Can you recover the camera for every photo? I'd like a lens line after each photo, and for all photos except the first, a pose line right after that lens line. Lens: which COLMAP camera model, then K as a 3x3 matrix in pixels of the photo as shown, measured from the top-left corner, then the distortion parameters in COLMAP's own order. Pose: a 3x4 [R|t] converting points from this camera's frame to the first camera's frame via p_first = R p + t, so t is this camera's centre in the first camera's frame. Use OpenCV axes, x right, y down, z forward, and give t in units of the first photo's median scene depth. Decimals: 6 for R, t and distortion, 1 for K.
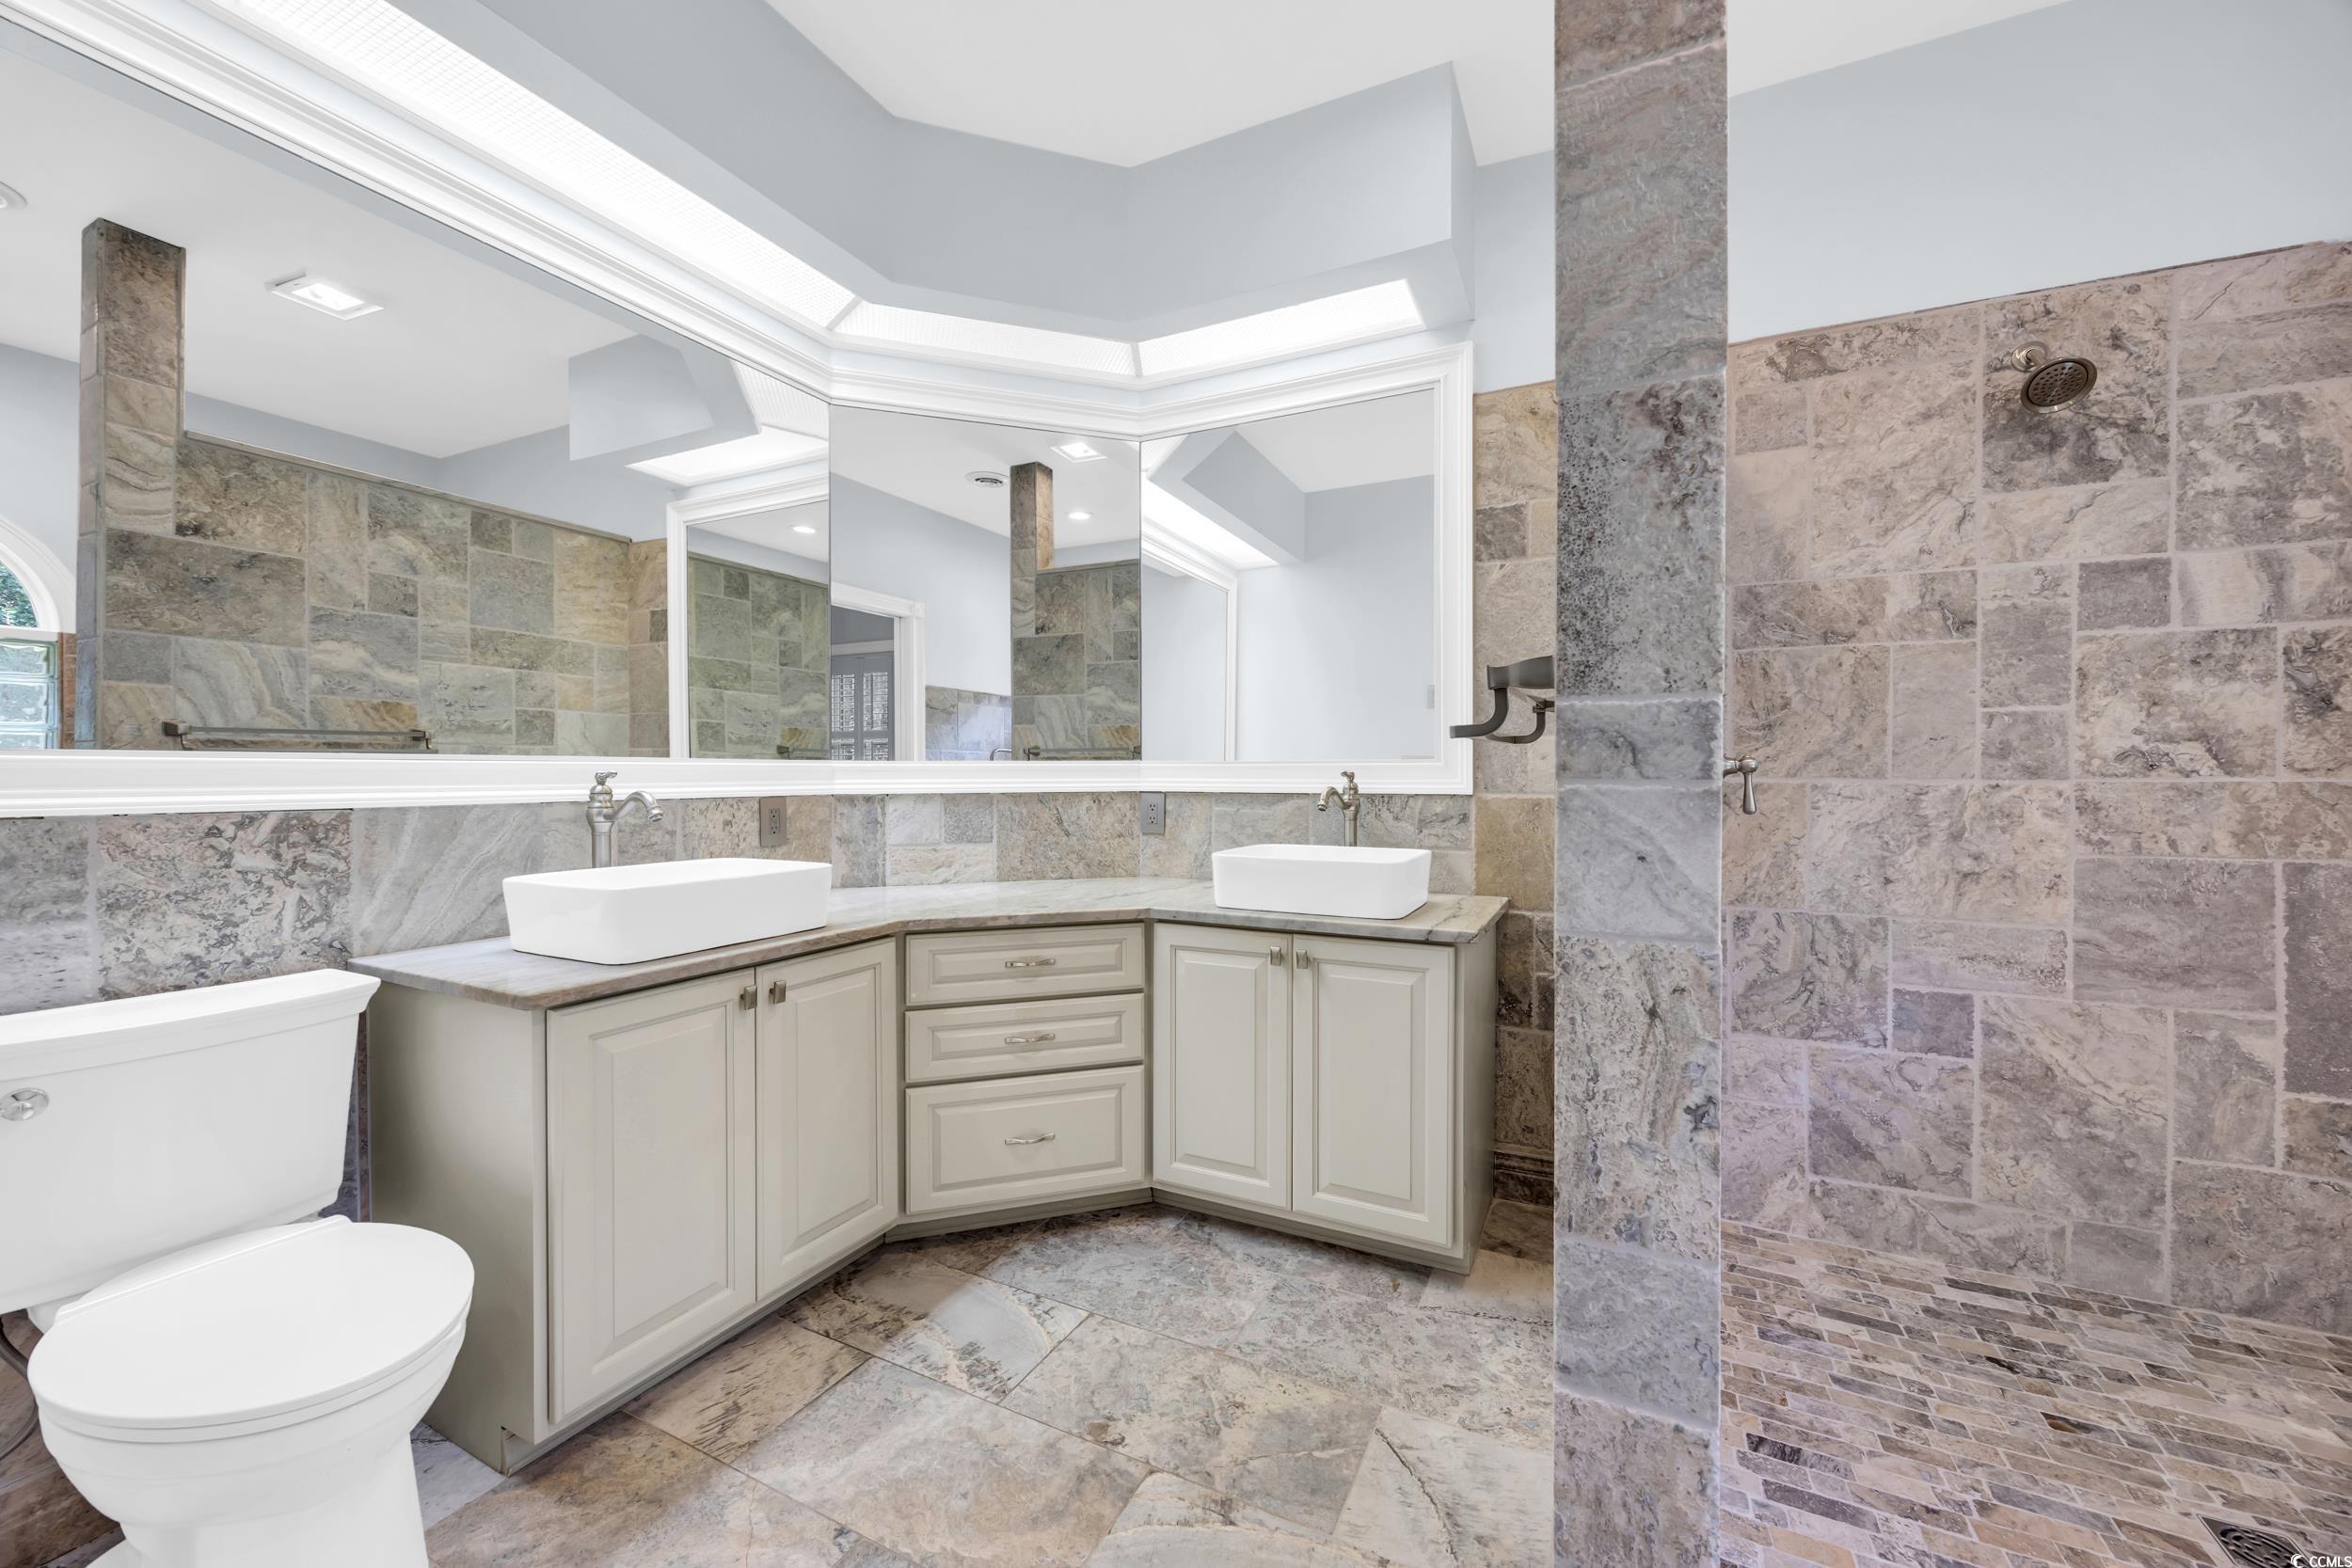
lens RADIAL K [[897.4, 0, 1164.4], [0, 897.4, 779.5], [0, 0, 1]] dist [-0.001699, -0.000645]
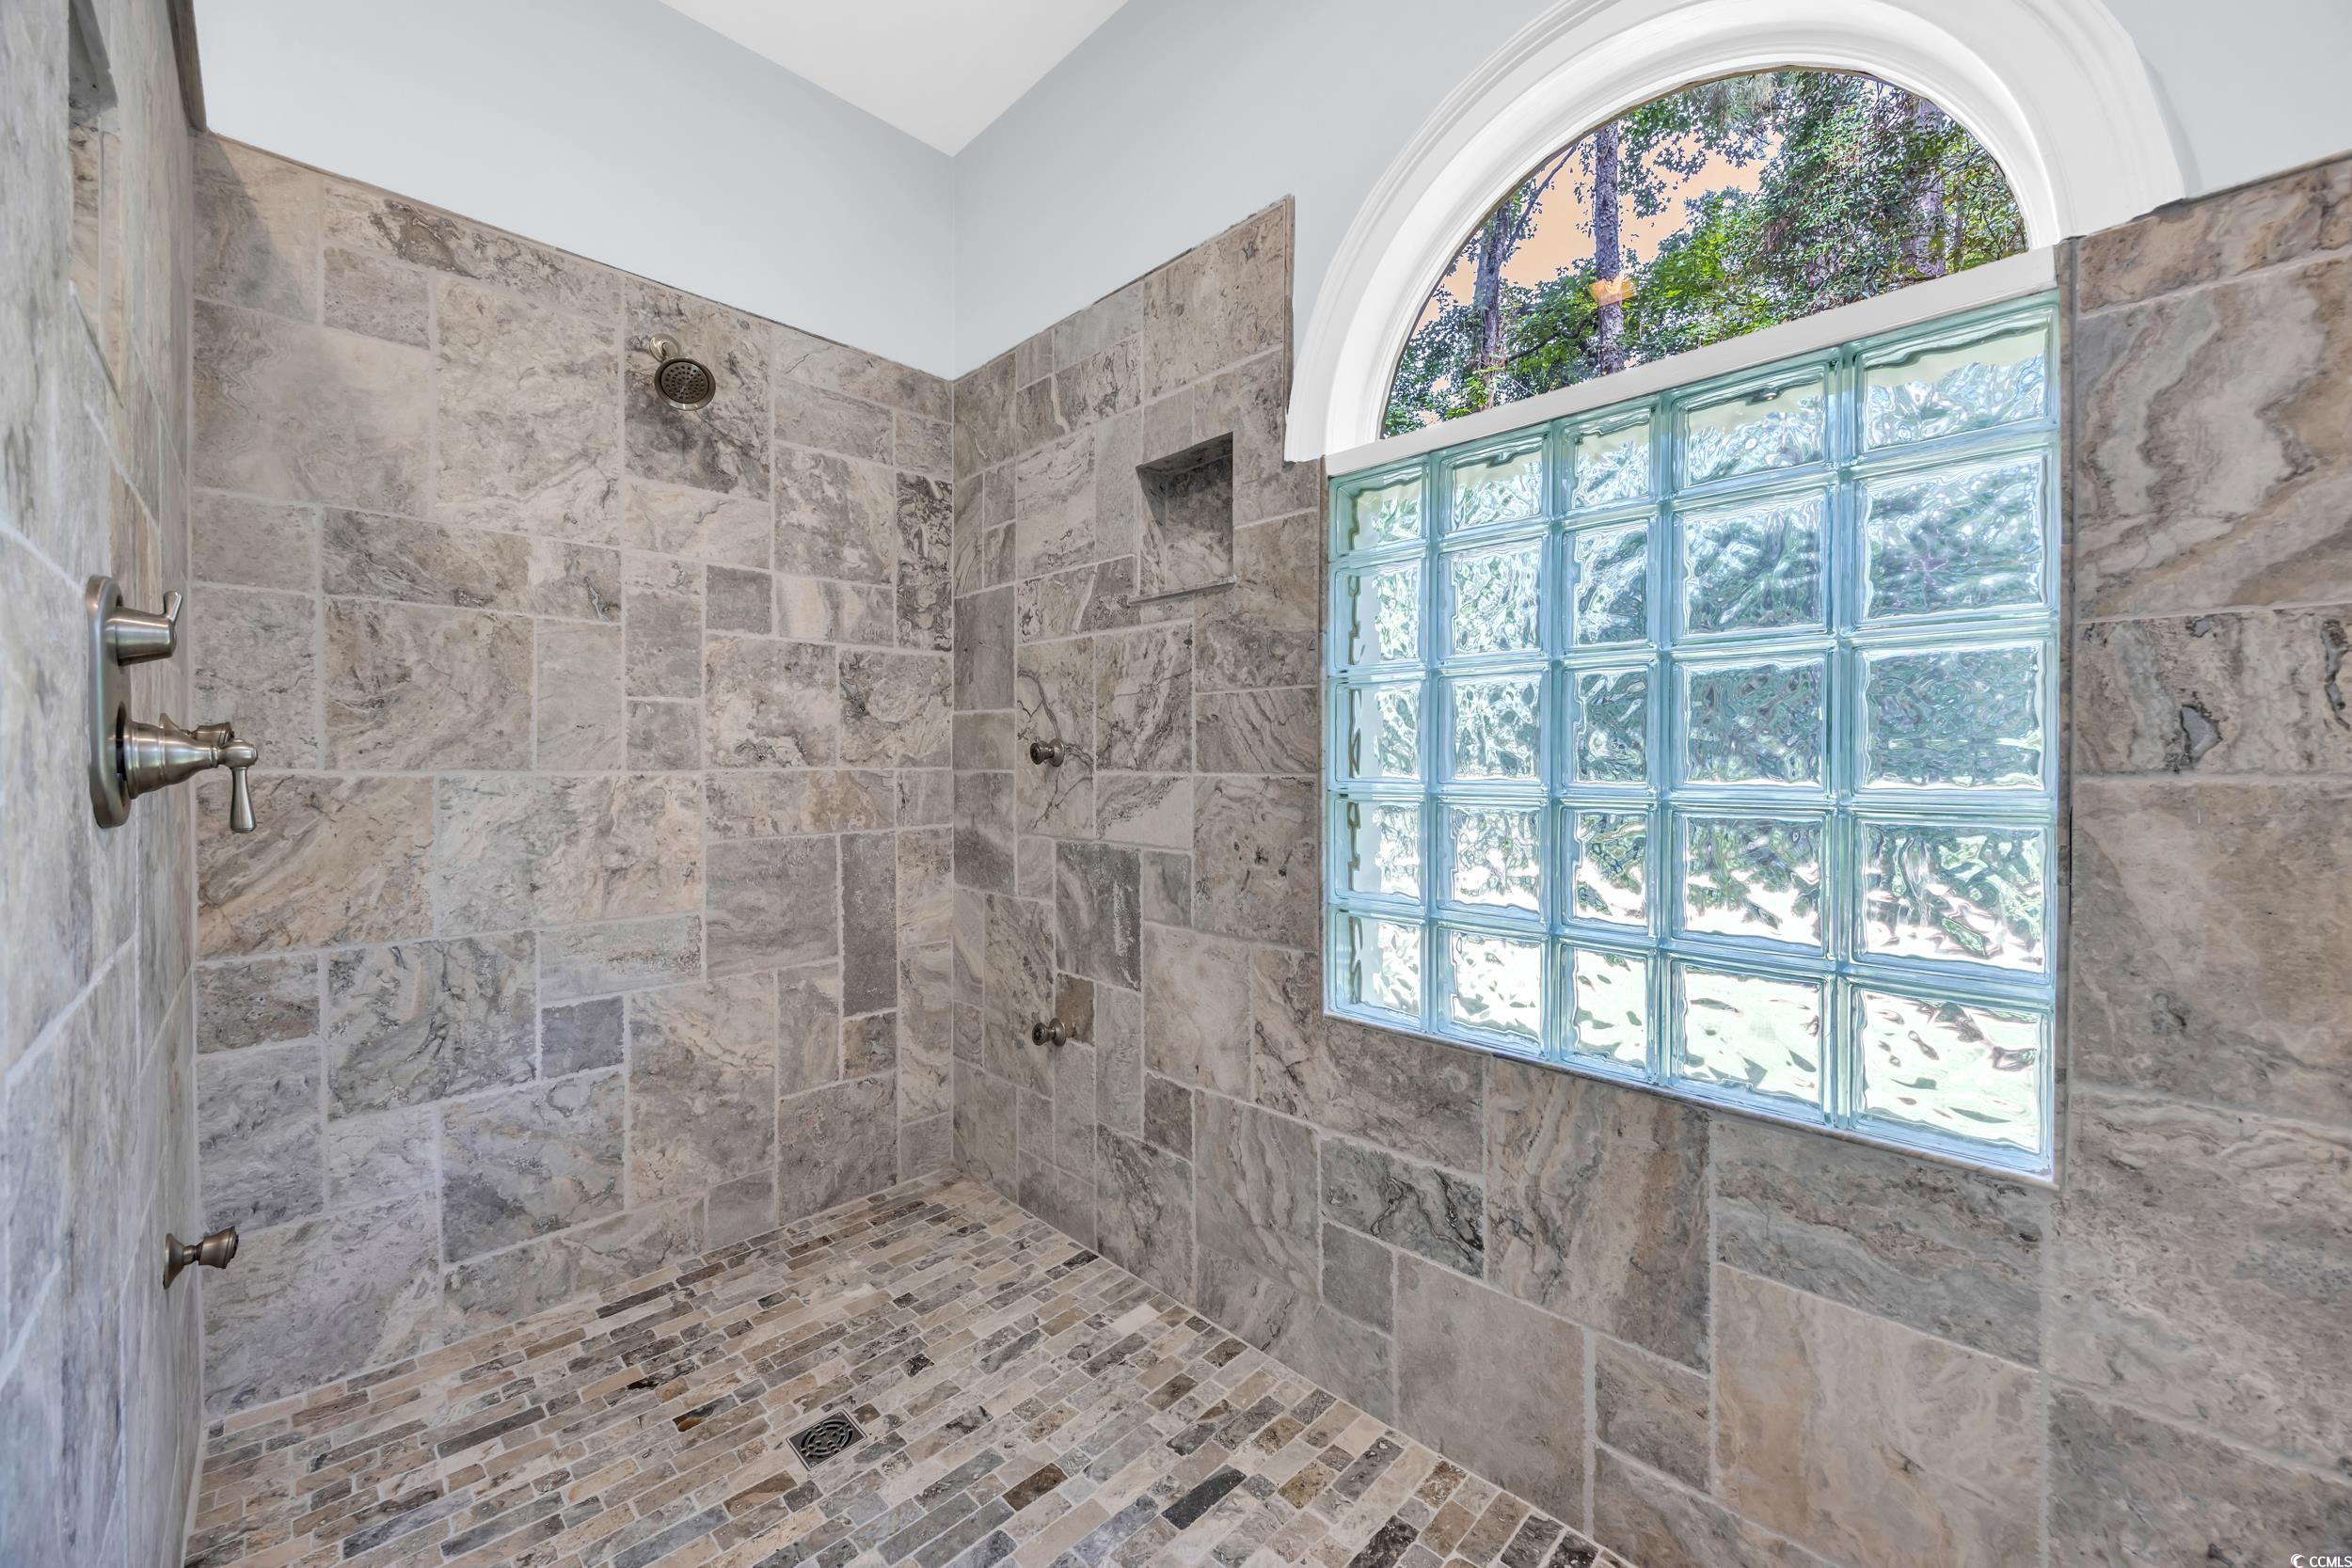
lens RADIAL K [[897.4, 0, 1173.0], [0, 897.4, 772.6], [0, 0, 1]] dist [-0.001699, -0.000645]
pose [[0.335571, -0.012384, 0.941933, 0.208218], [0.006382, 0.999921, 0.010872, -0.004683], [-0.941993, 0.002363, 0.335623, 0.129015]]
